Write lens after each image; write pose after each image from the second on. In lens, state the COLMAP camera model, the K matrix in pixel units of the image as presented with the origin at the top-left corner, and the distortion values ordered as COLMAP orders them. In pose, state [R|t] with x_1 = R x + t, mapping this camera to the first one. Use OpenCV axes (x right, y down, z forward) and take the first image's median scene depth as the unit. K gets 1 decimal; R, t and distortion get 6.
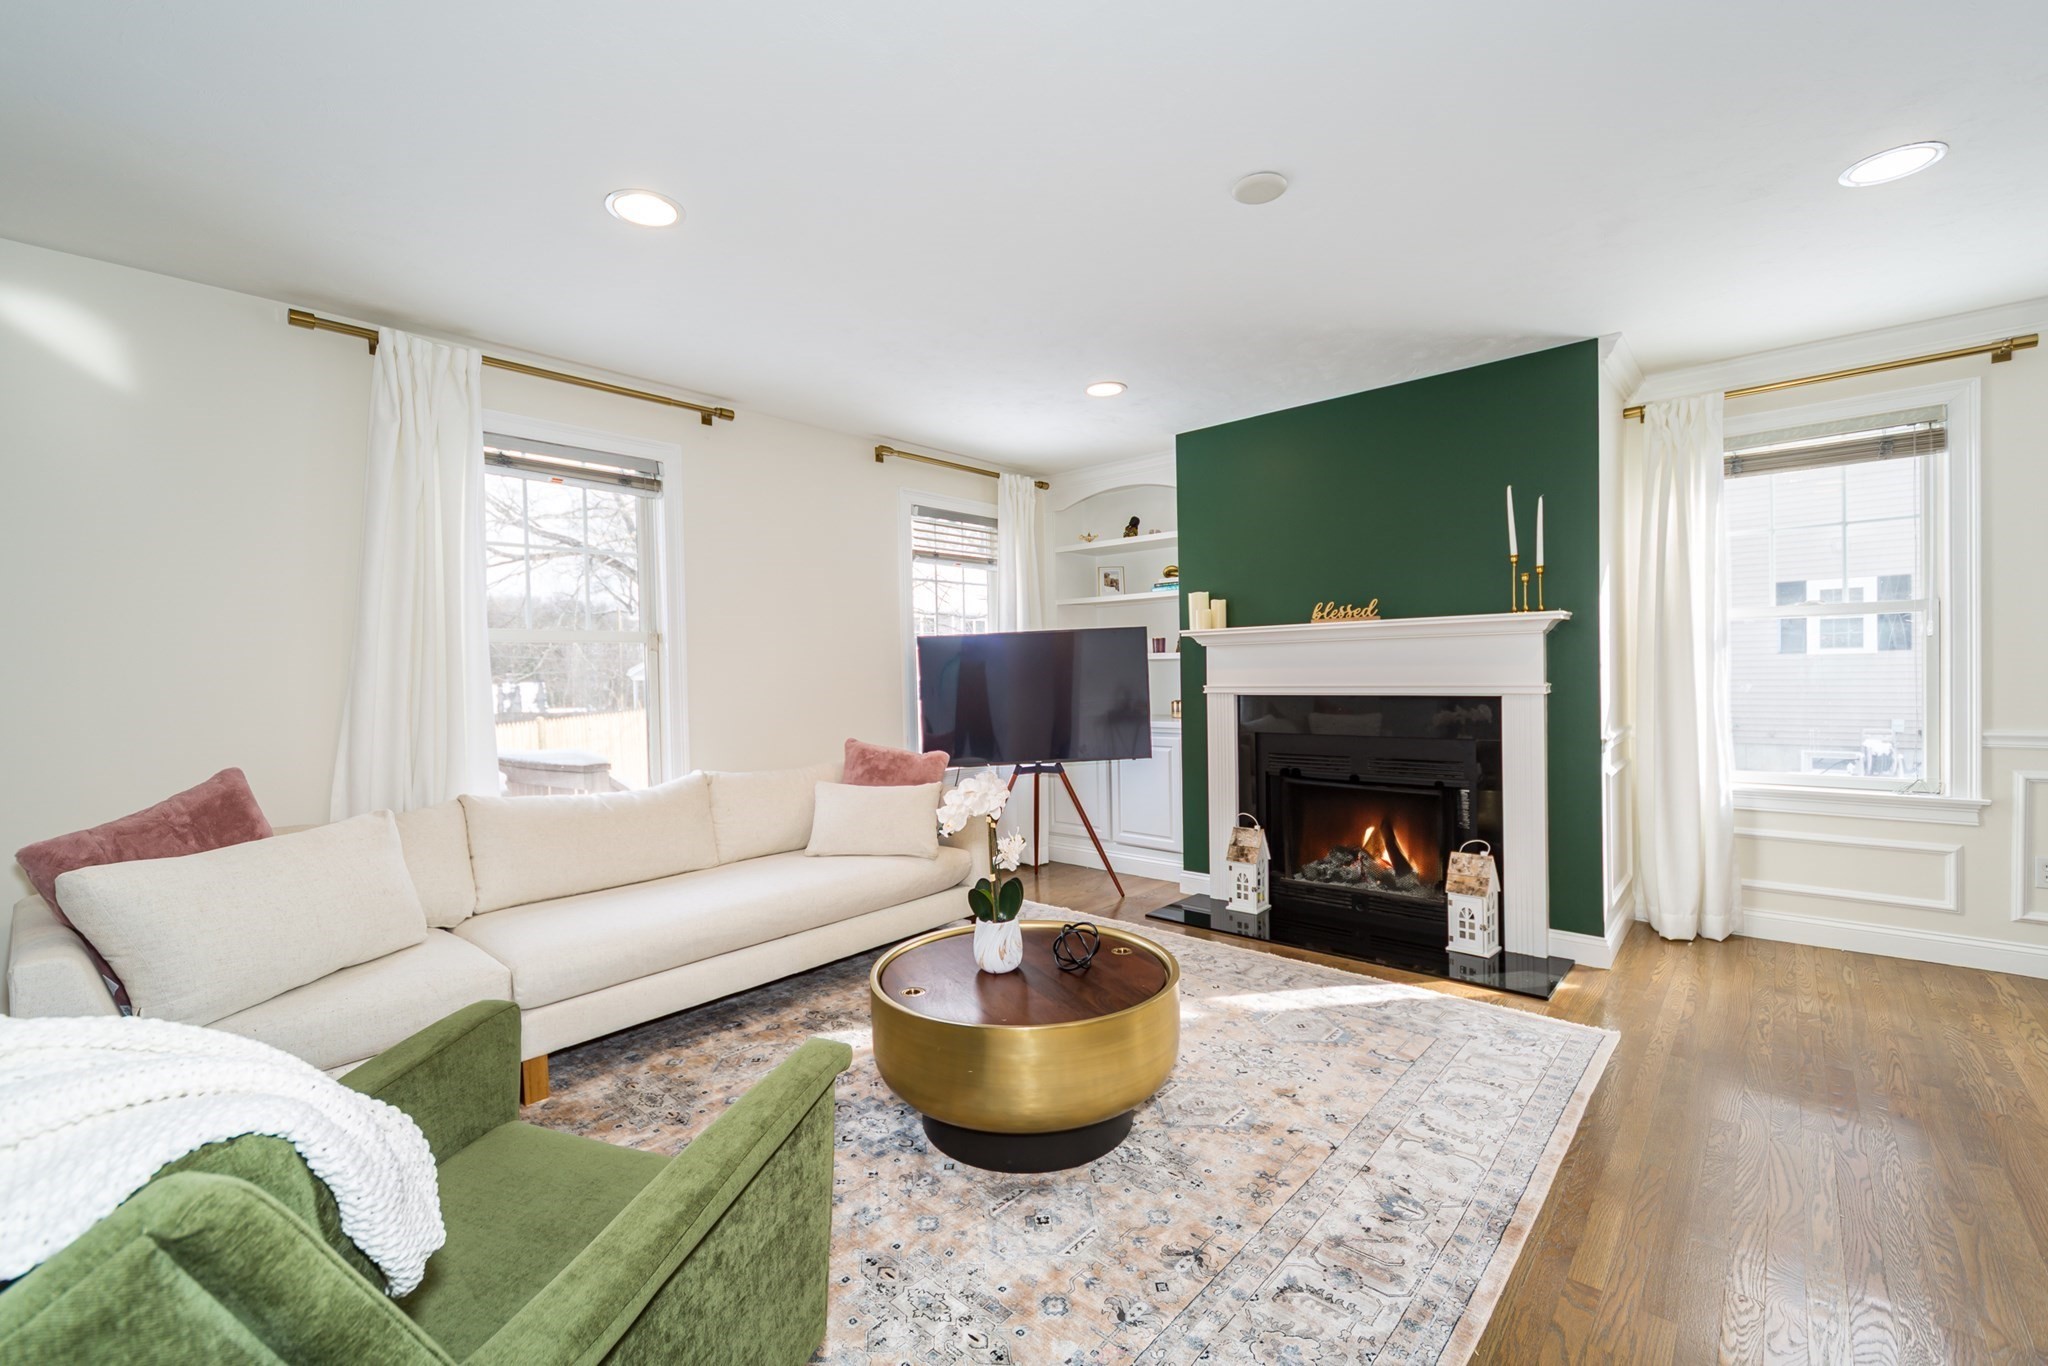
lens RADIAL K [[864.9, 0, 1023.3], [0, 864.9, 685.6], [0, 0, 1]] dist [0.004077, -0.000698]
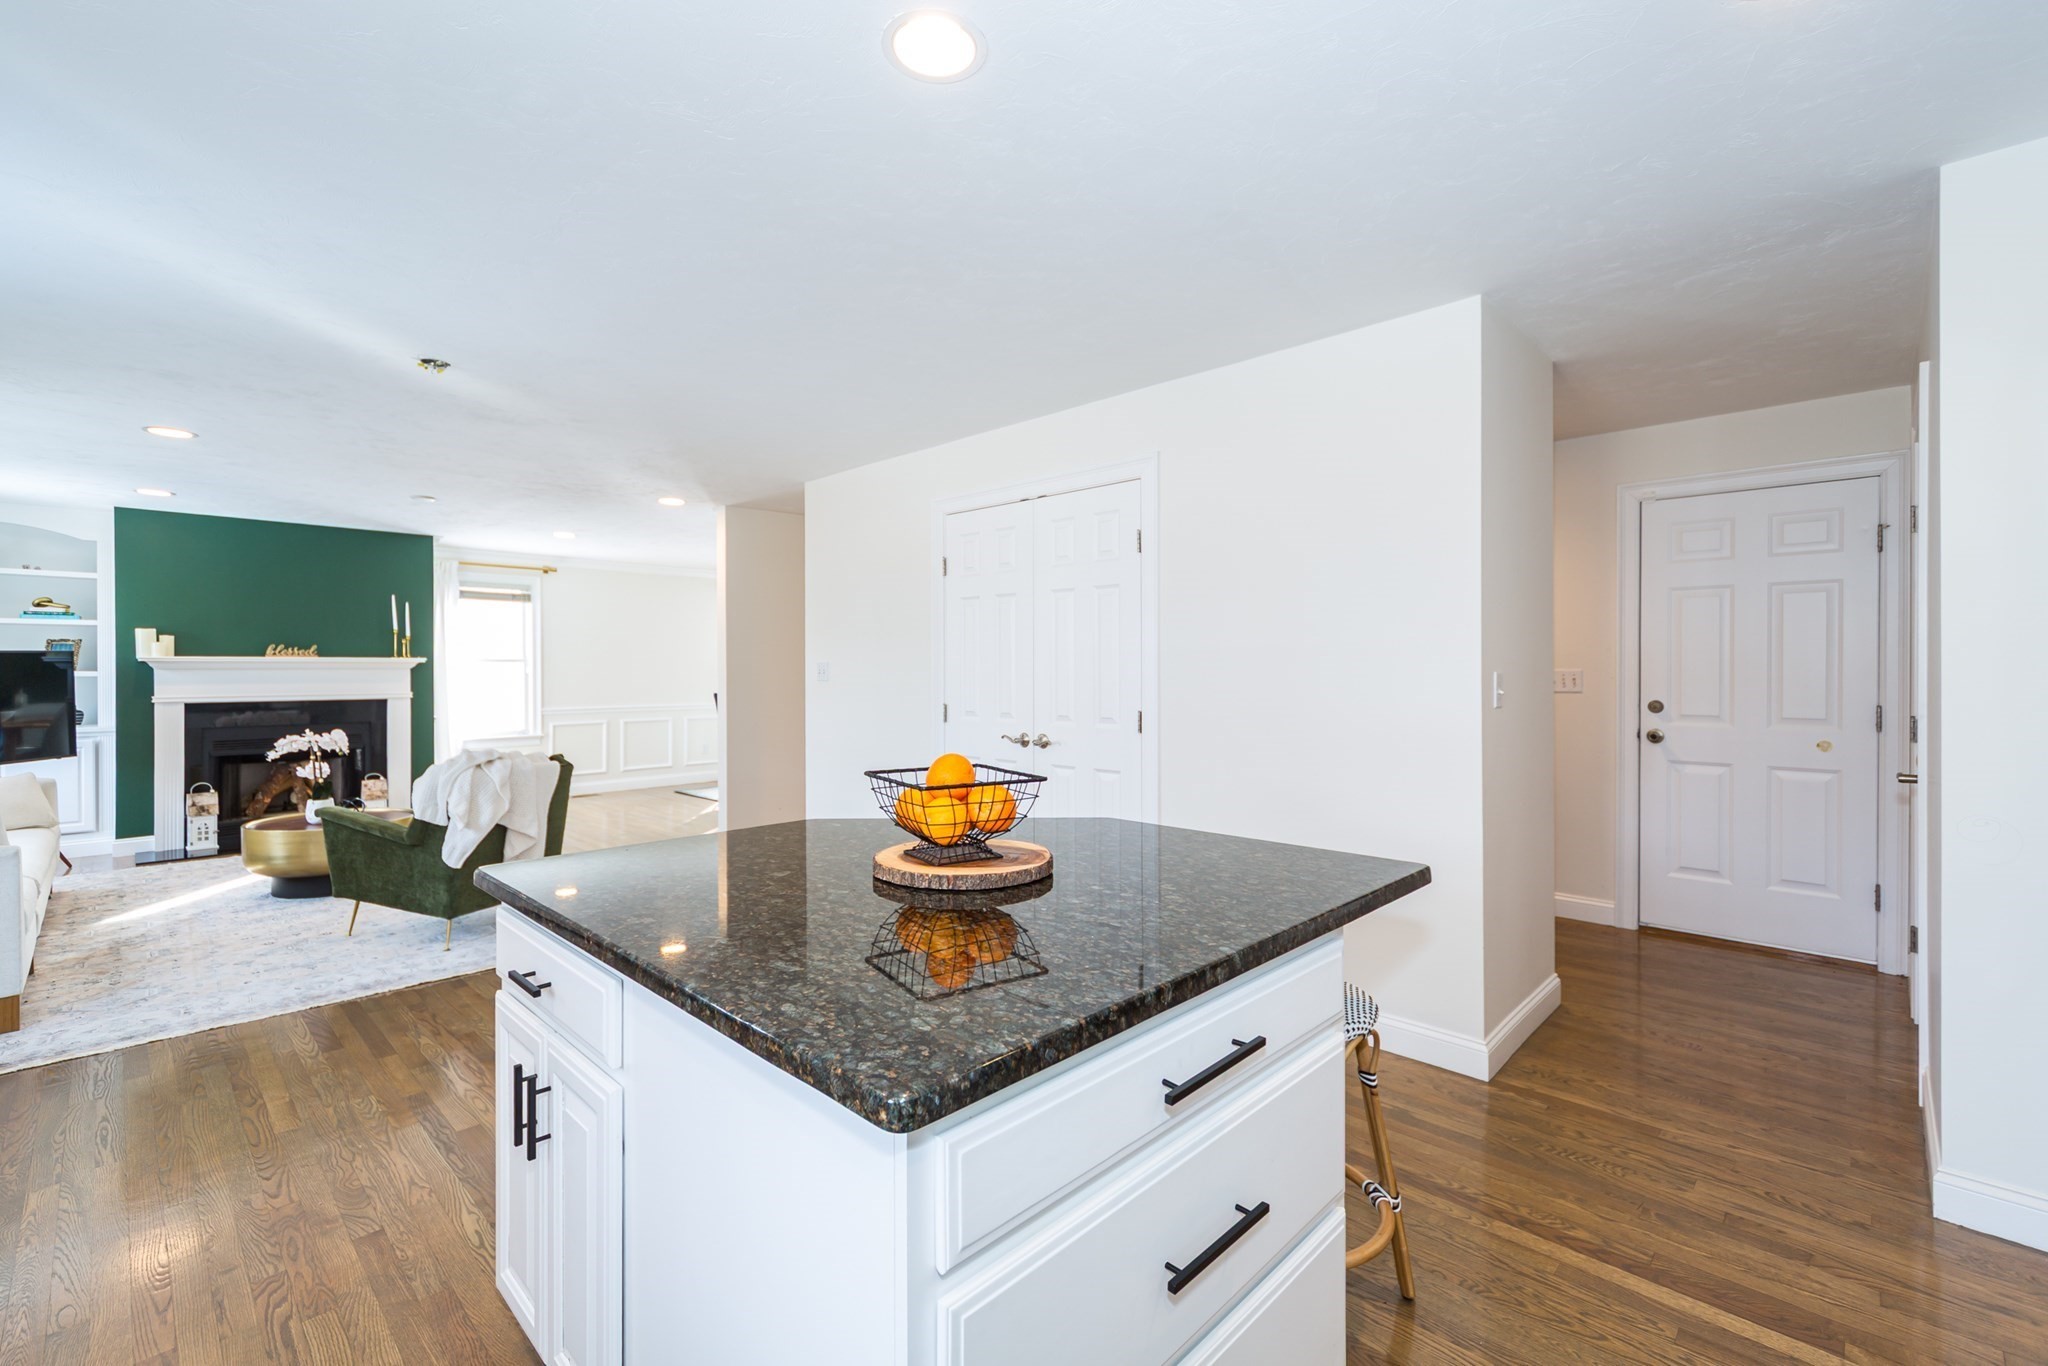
lens RADIAL K [[864.9, 0, 1025.4], [0, 864.9, 671.4], [0, 0, 1]] dist [0.004077, -0.000698]
pose [[0.035746, 0.019428, 0.999172, -1.325408], [0.021377, 0.999567, -0.020201, 0.020126], [-0.999132, 0.022081, 0.035315, -0.517696]]
